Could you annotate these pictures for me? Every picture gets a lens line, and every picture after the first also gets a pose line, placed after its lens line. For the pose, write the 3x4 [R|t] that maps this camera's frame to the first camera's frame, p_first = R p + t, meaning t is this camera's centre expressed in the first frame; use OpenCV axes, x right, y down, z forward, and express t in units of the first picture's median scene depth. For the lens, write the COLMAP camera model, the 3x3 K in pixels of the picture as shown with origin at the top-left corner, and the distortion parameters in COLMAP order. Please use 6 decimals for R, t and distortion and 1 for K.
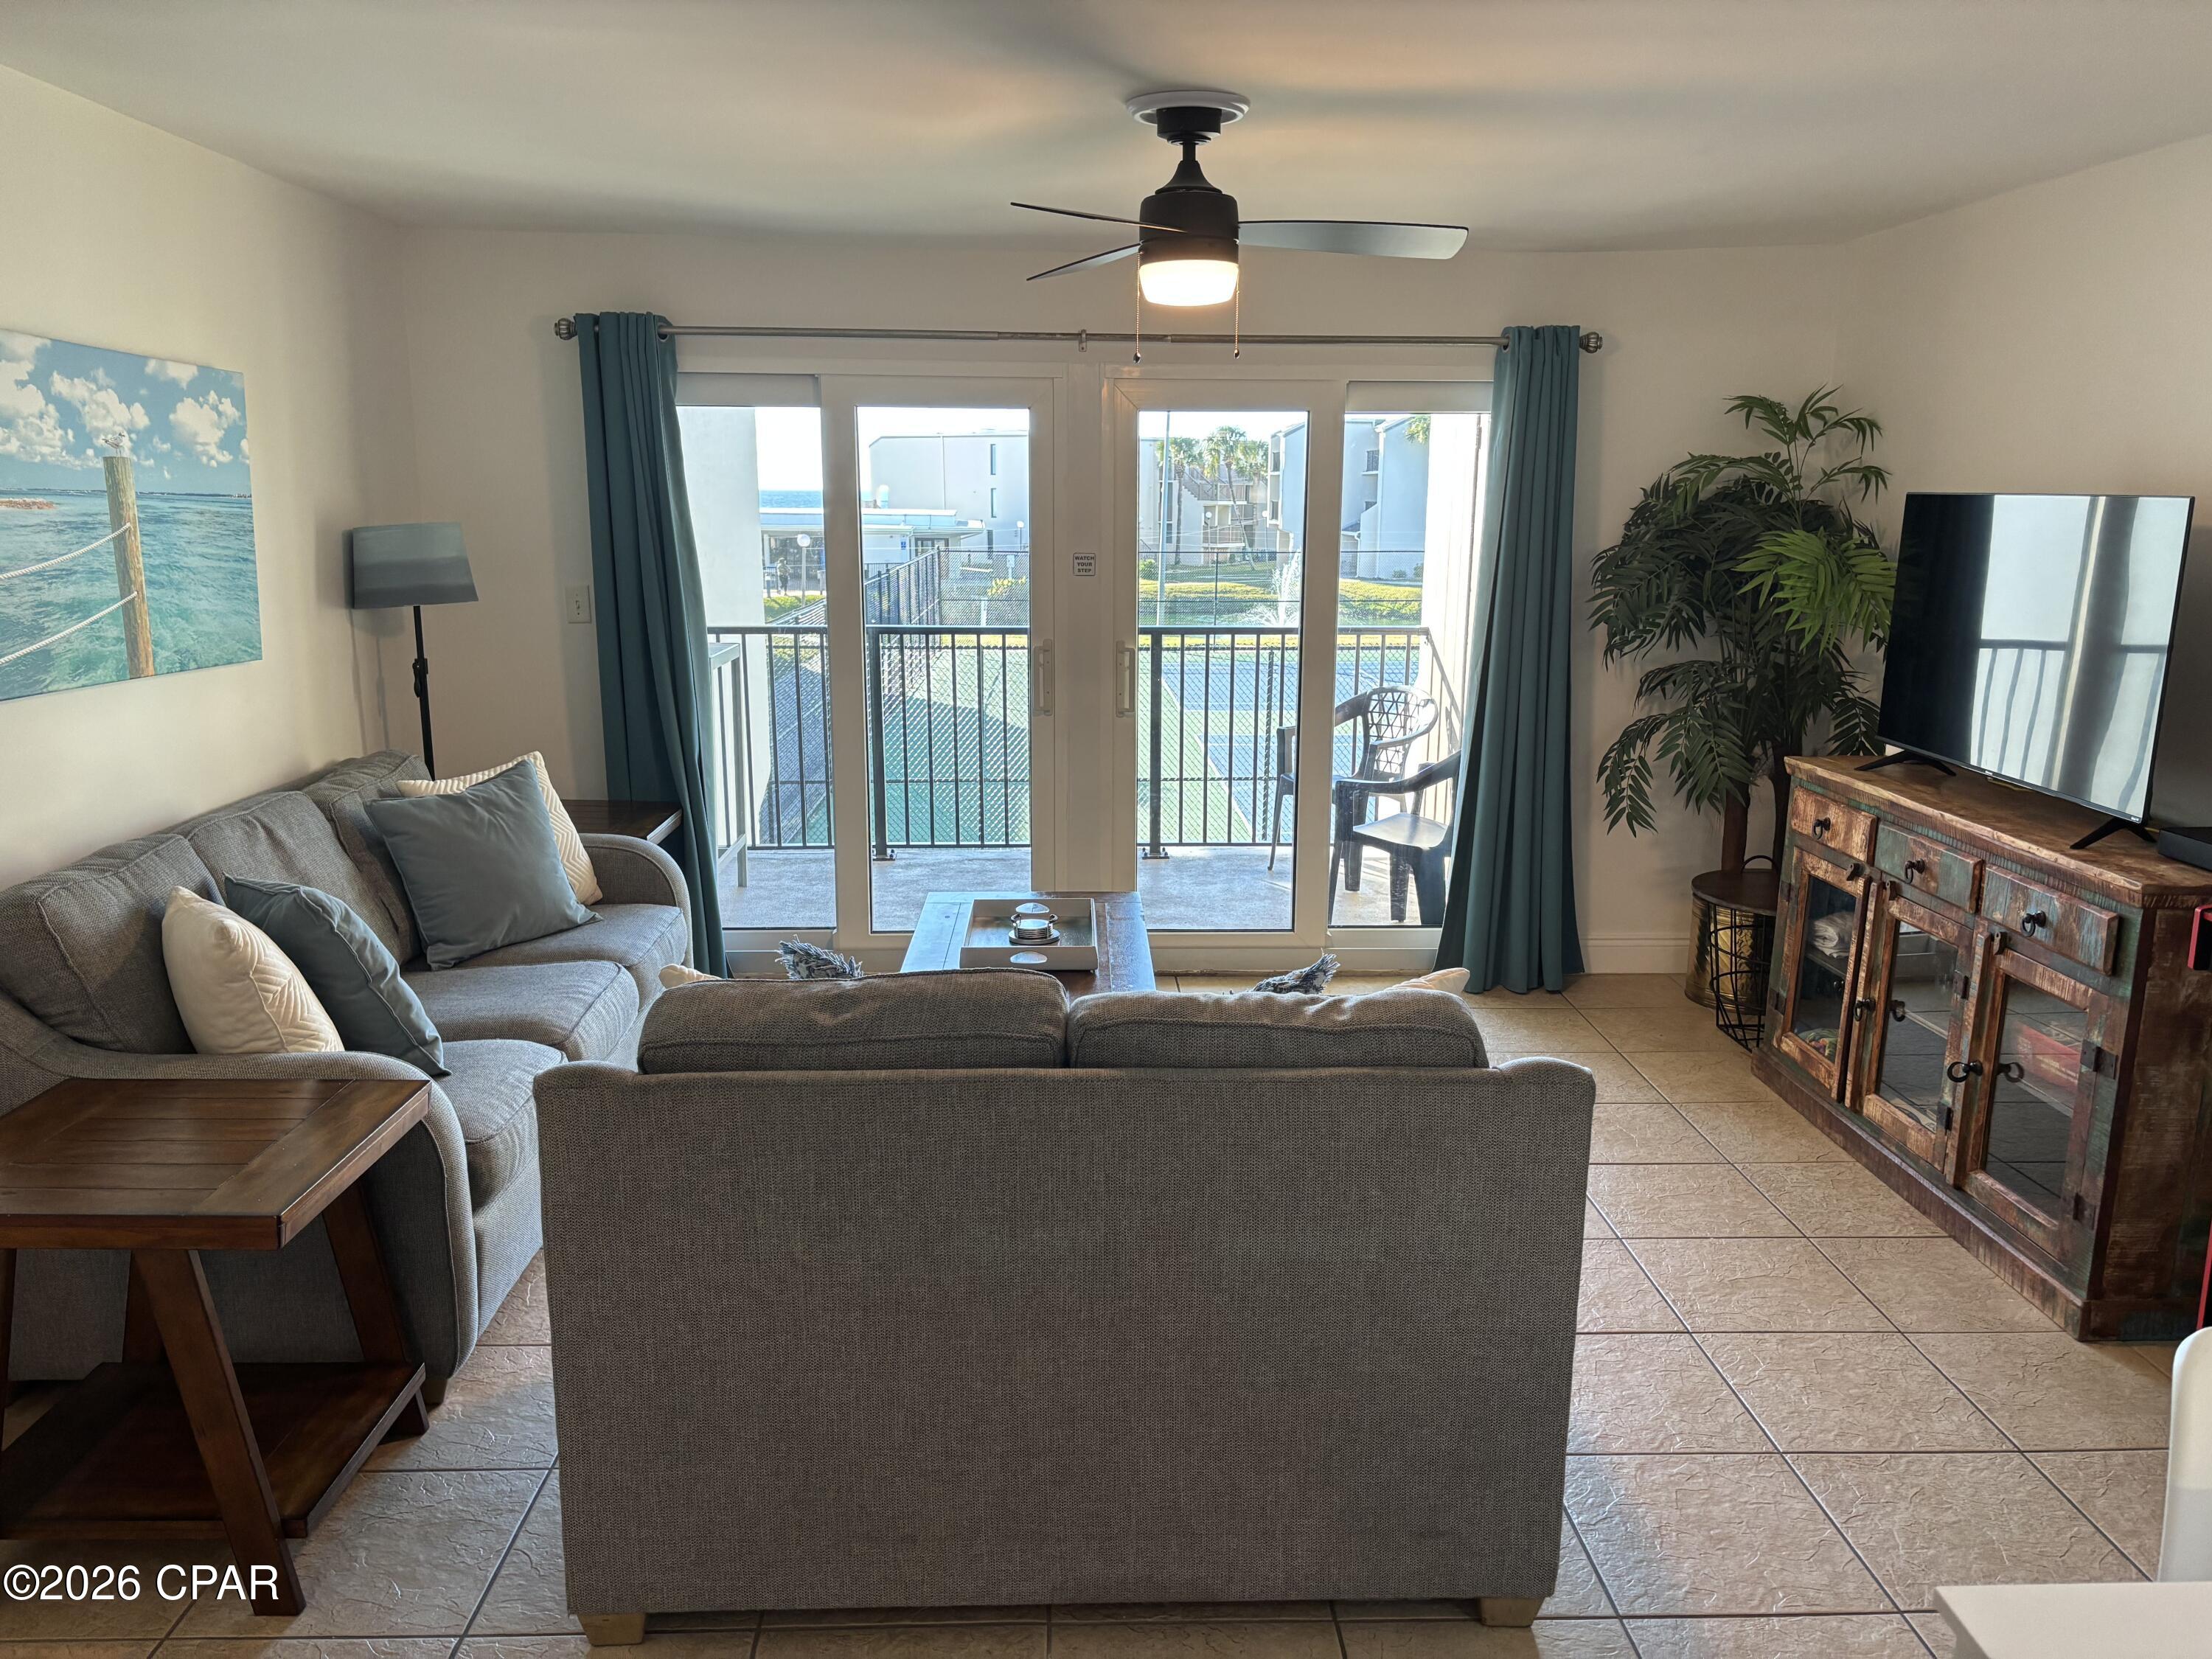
lens RADIAL K [[1682.9, 0, 1117.6], [0, 1682.9, 827.2], [0, 0, 1]] dist [0.074524, -0.085758]
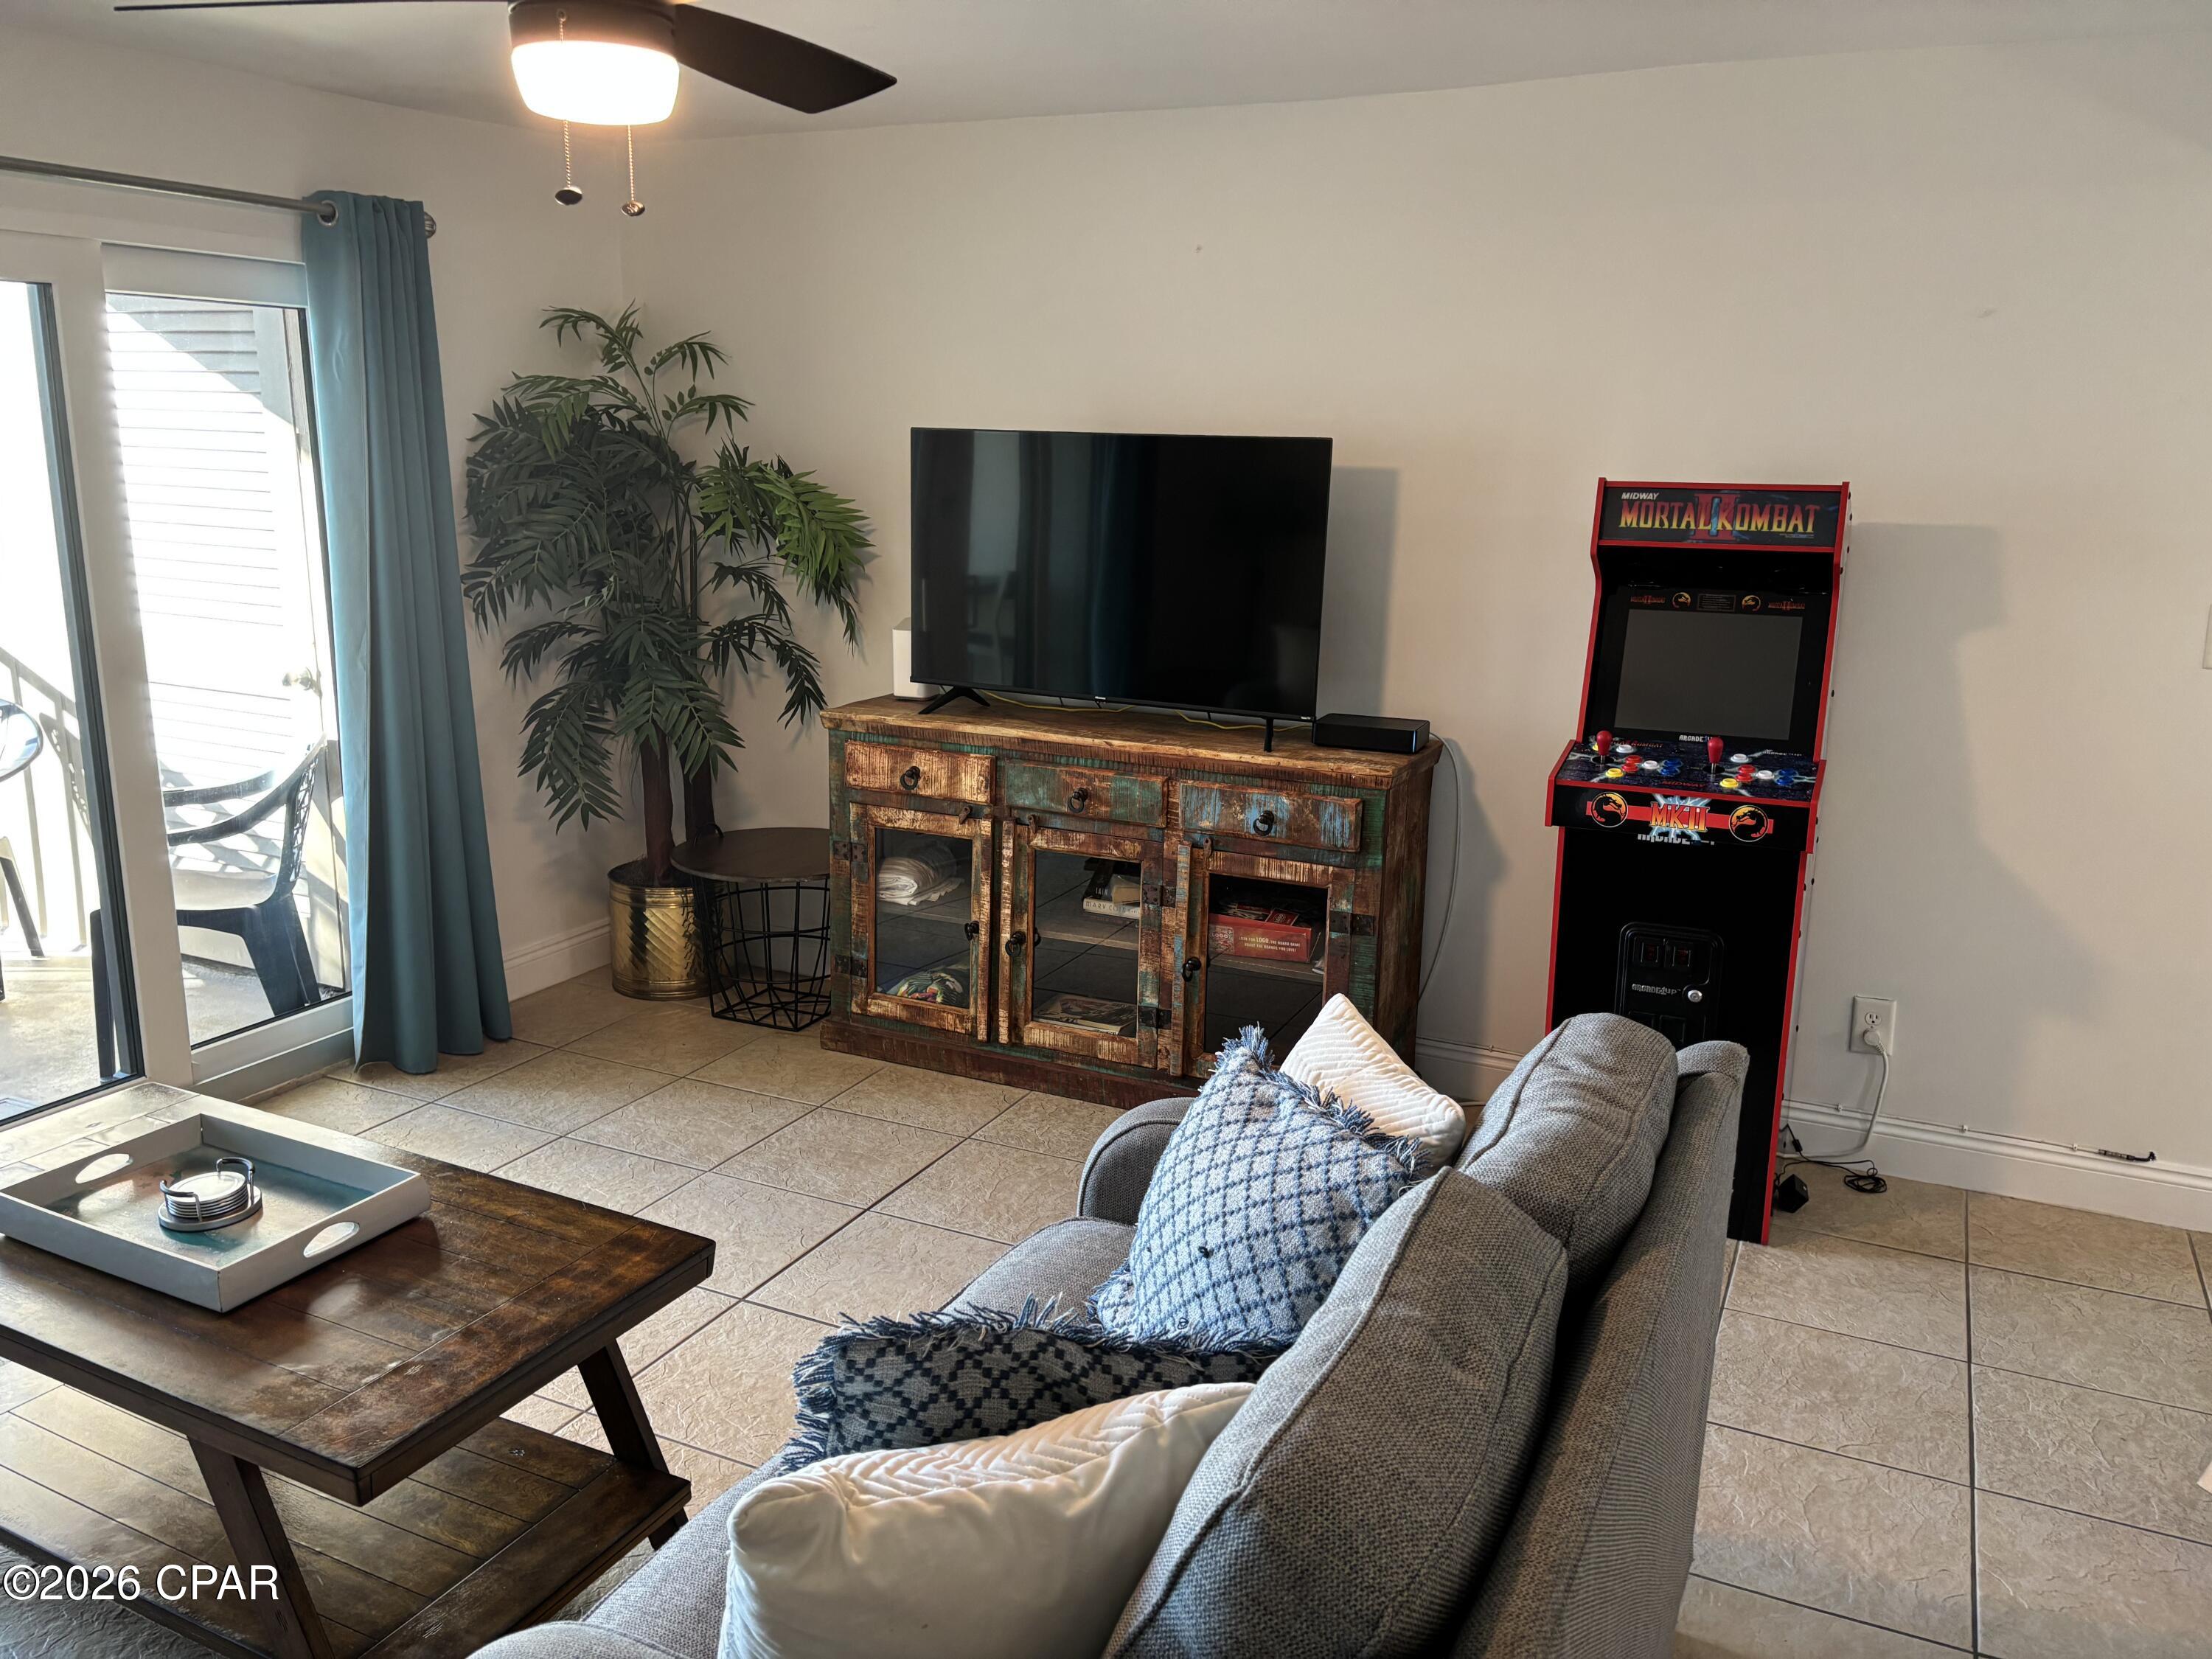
lens RADIAL K [[1682.9, 0, 1106.8], [0, 1682.9, 841.7], [0, 0, 1]] dist [0.074524, -0.085758]
pose [[0.477456, -0.211146, 0.852909, -0.365541], [0.163417, 0.975100, 0.149915, -0.091221], [-0.863325, 0.067802, 0.500073, 0.432144]]
